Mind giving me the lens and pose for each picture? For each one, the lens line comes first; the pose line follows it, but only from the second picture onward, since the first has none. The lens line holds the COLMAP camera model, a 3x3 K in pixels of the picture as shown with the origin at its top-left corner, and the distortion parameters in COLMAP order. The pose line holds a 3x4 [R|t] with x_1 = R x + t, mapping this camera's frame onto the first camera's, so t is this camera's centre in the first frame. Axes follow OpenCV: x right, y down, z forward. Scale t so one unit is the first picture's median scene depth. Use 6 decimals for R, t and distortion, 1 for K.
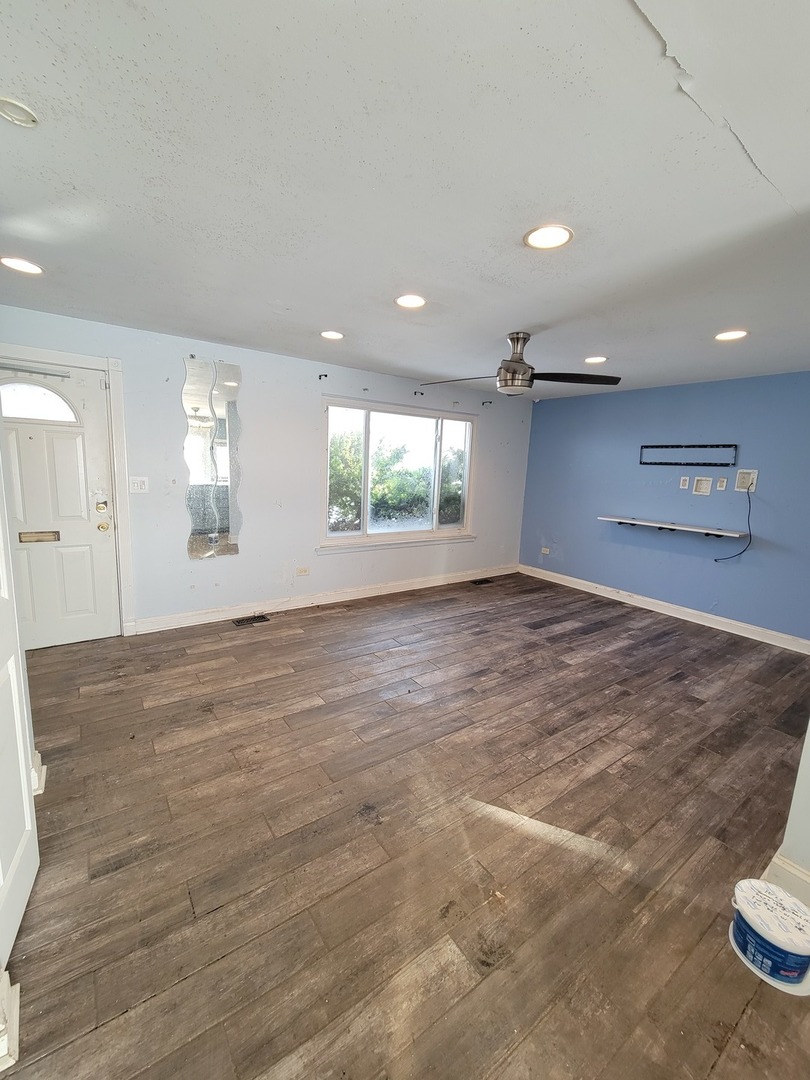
lens RADIAL K [[439.9, 0, 405.9], [0, 439.9, 537.2], [0, 0, 1]] dist [-0.000243, -0.000174]
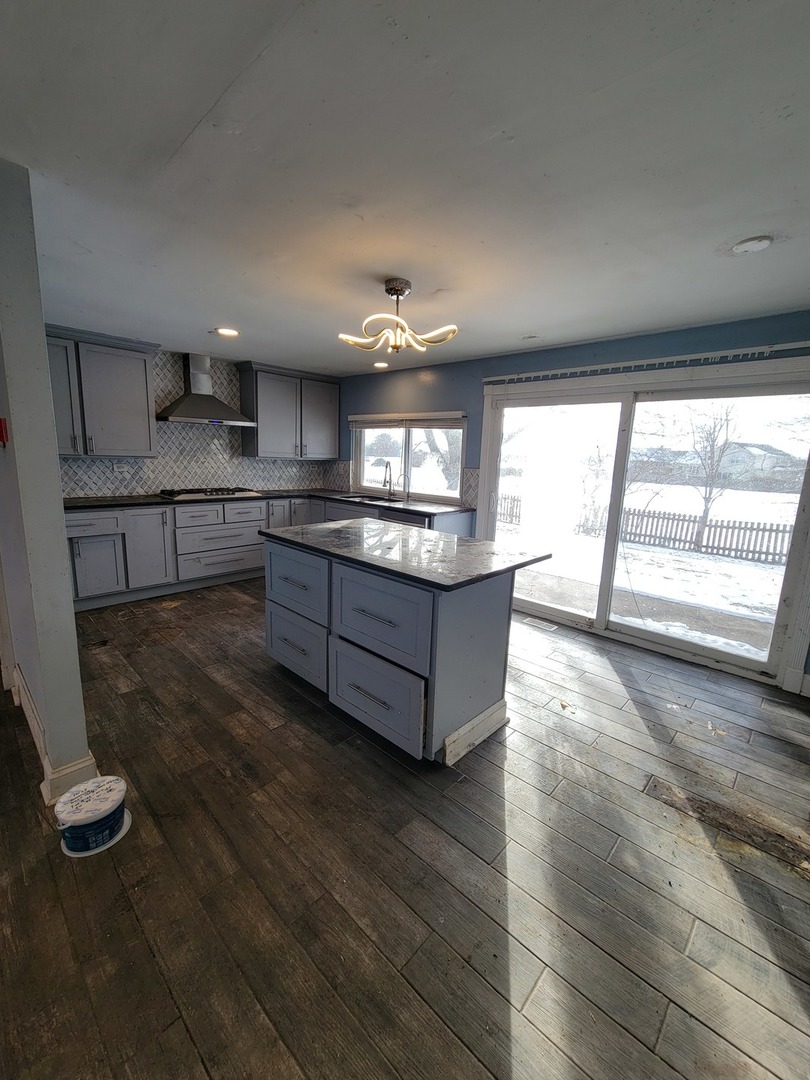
lens RADIAL K [[446.2, 0, 407.3], [0, 446.2, 539.1], [0, 0, 1]] dist [-0.002406, -0.000272]
pose [[-0.176745, -0.236489, 0.955424, -0.109199], [0.114216, 0.959220, 0.258558, -0.012790], [-0.977607, 0.154823, -0.142527, 0.083735]]
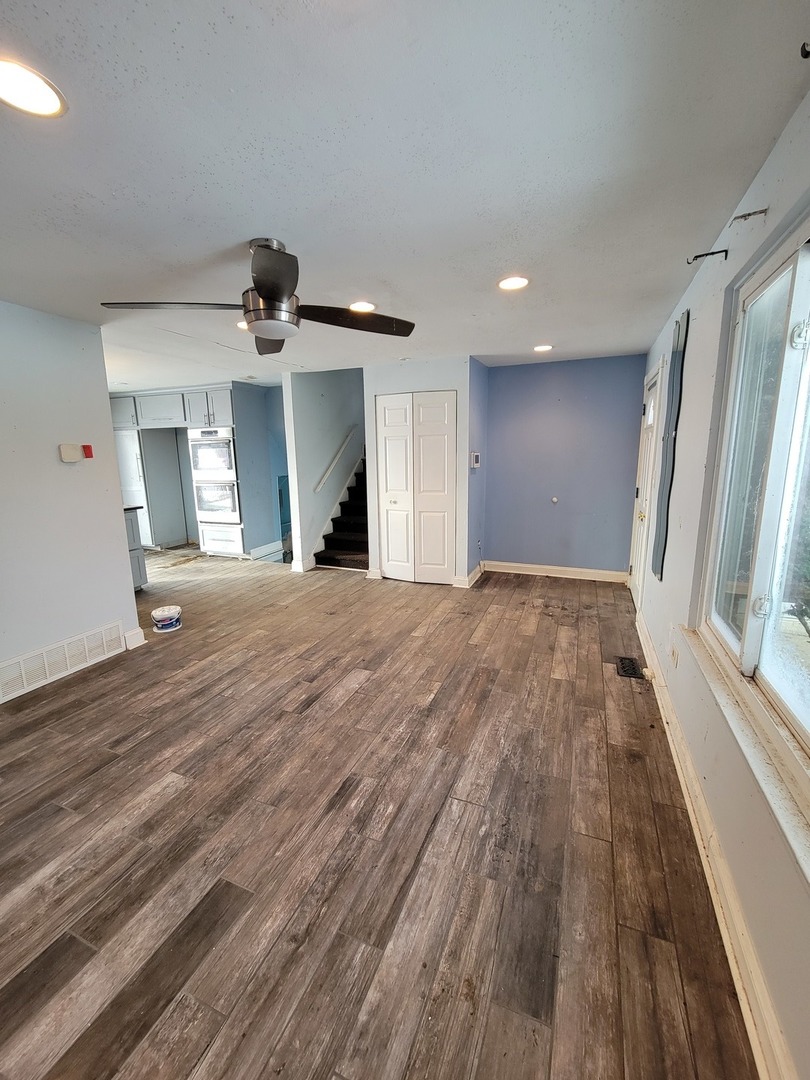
lens RADIAL K [[438.5, 0, 403.5], [0, 438.5, 536.9], [0, 0, 1]] dist [0.000593, -0.003267]
pose [[-0.849043, 0.069200, -0.523773, 0.360474], [-0.107759, 0.947862, 0.299909, -0.210130], [0.517218, 0.311077, -0.797318, 1.392054]]
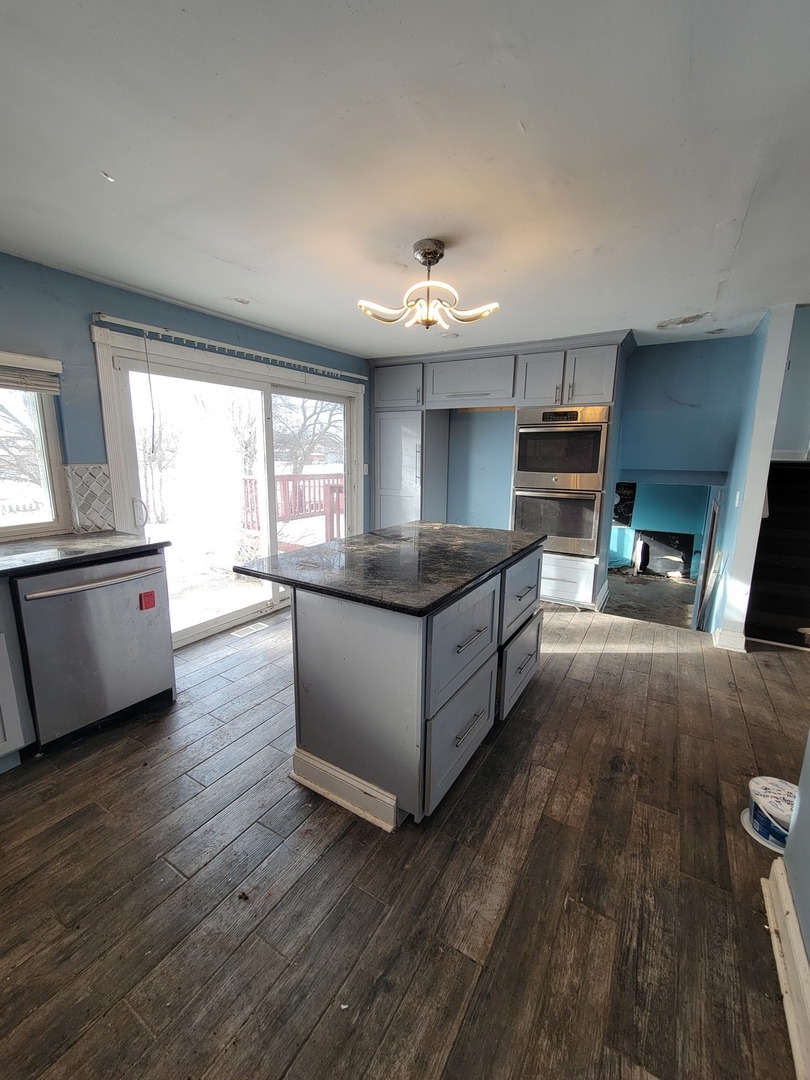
lens RADIAL K [[438.5, 0, 403.5], [0, 438.5, 536.9], [0, 0, 1]] dist [0.000593, -0.003267]
pose [[-0.921786, 0.017477, -0.387305, 0.825278], [-0.114648, 0.942017, 0.315372, -0.031949], [0.370360, 0.335109, -0.866335, 0.516240]]
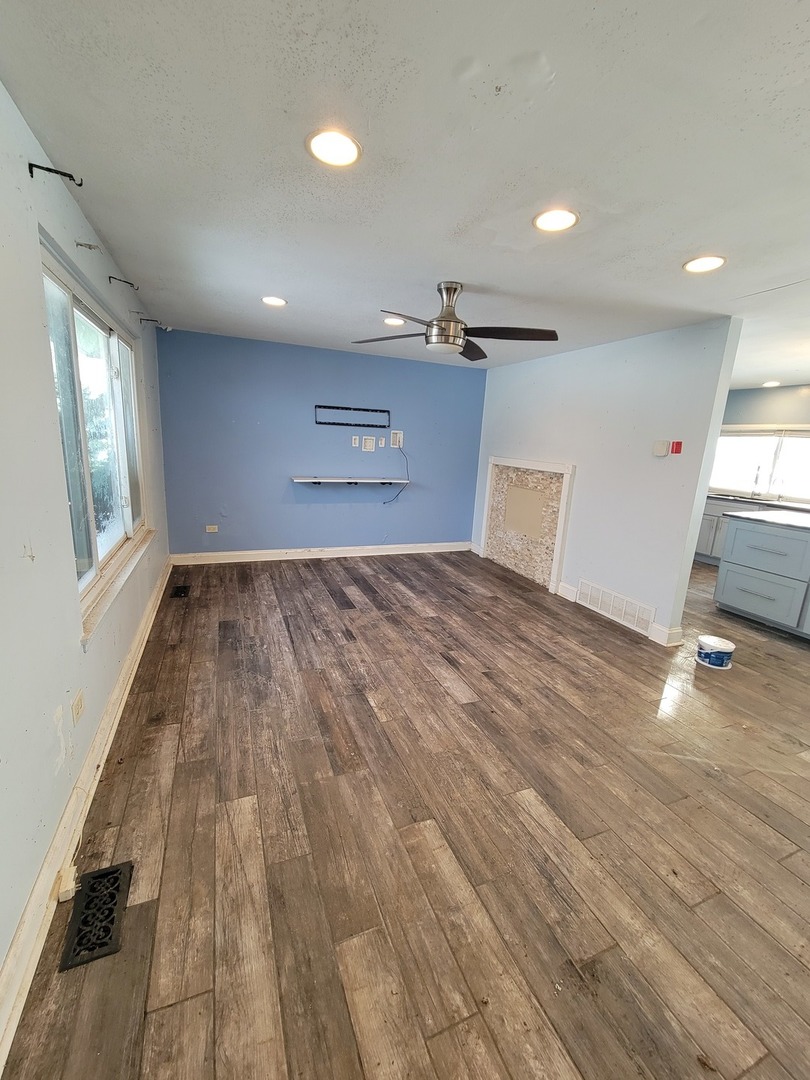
lens RADIAL K [[438.5, 0, 403.5], [0, 438.5, 536.9], [0, 0, 1]] dist [0.000593, -0.003267]
pose [[0.234406, -0.237877, 0.942586, -0.568844], [0.119750, 0.969281, 0.214834, -0.133685], [-0.964735, 0.062516, 0.255691, 0.709879]]
